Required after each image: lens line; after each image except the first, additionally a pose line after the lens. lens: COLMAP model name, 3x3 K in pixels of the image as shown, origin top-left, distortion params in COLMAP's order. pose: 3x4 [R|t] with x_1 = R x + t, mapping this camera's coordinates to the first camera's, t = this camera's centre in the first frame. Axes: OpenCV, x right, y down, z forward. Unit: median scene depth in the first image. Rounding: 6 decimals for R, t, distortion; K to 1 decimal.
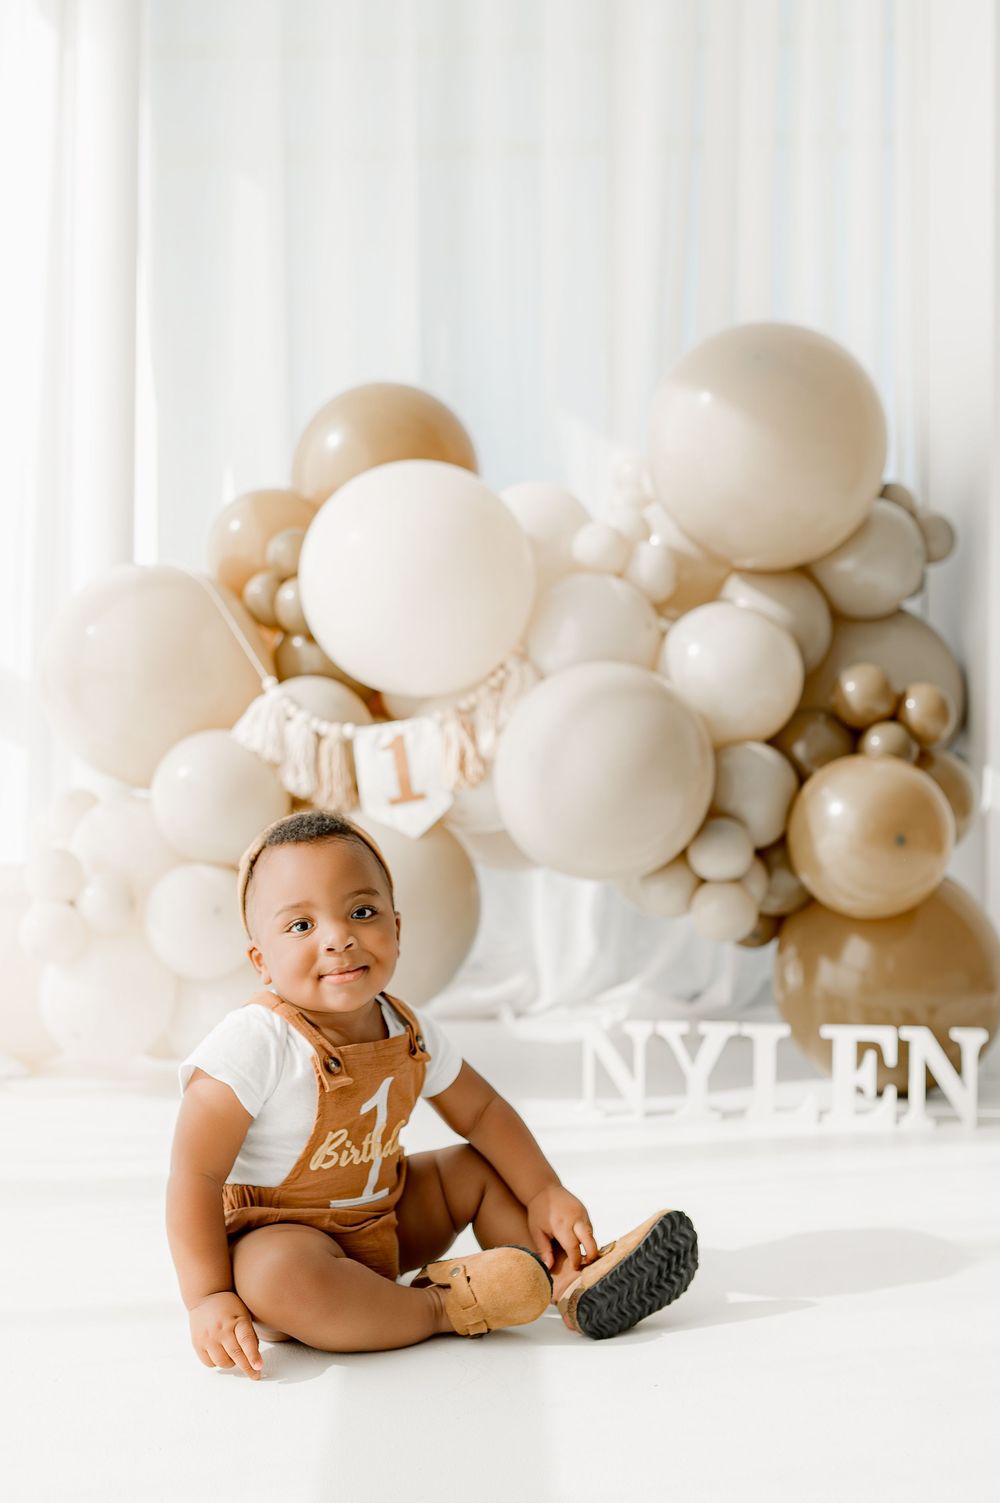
lens RADIAL K [[2417.6, 0, 380.0], [0, 2417.6, 716.3], [0, 0, 1]] dist [-0.019636, -0.058243]
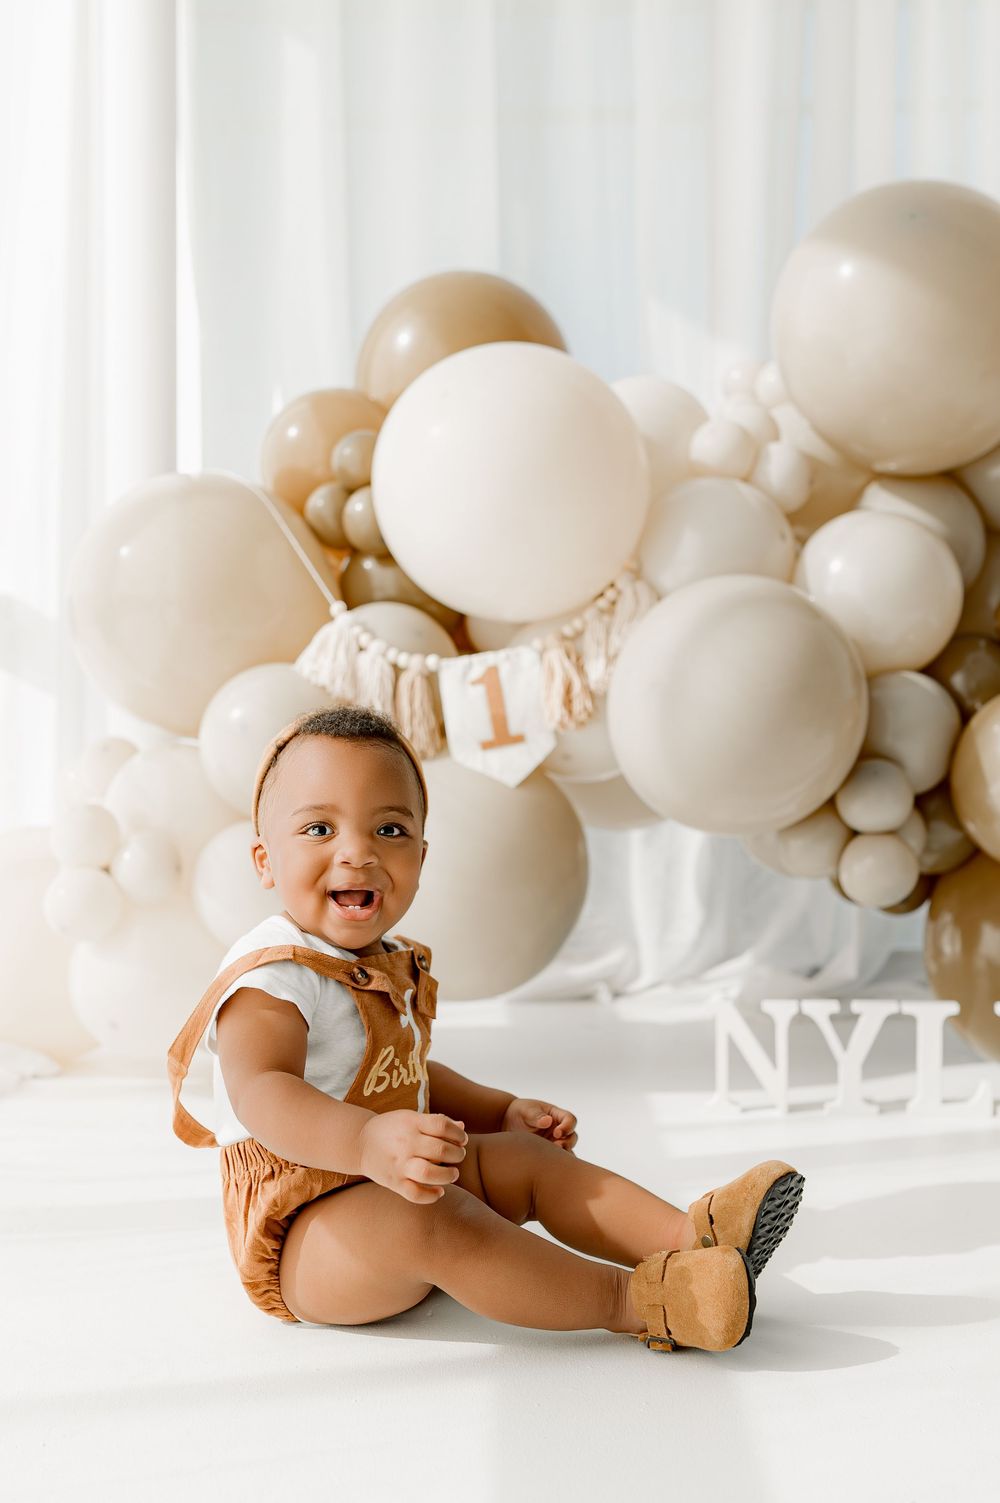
lens RADIAL K [[2272.8, 0, 498.4], [0, 2272.8, 751.4], [0, 0, 1]] dist [-0.018210, -0.020117]
pose [[0.999263, -0.010281, 0.036975, -0.019605], [0.009742, 0.999844, 0.014735, 0.025683], [-0.037120, -0.014364, 0.999208, 0.202359]]
